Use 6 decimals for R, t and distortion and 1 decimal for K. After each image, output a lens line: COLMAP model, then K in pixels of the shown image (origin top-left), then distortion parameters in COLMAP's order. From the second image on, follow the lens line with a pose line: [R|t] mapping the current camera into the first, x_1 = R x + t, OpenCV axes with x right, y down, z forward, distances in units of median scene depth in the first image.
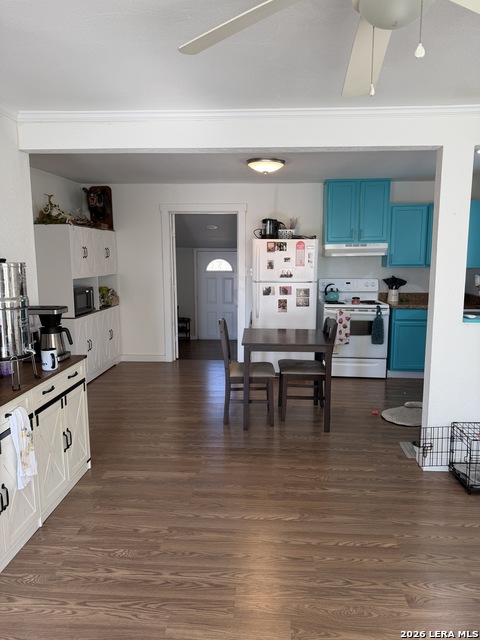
lens RADIAL K [[452.1, 0, 240.0], [0, 452.1, 320.0], [0, 0, 1]] dist [0.072064, -0.095302]
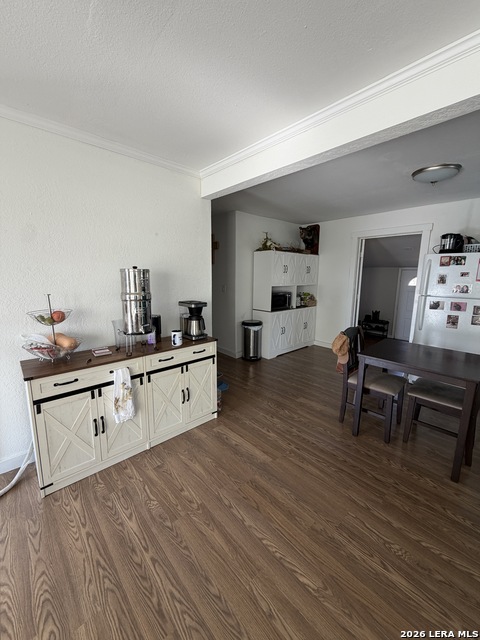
lens RADIAL K [[256.2, 0, 239.2], [0, 256.2, 317.4], [0, 0, 1]] dist [-0.000459, -0.000388]
pose [[0.722643, 0.118852, -0.680927, 0.149594], [-0.106305, 0.992496, 0.060417, -0.026911], [0.682998, 0.028726, 0.729855, 0.304544]]
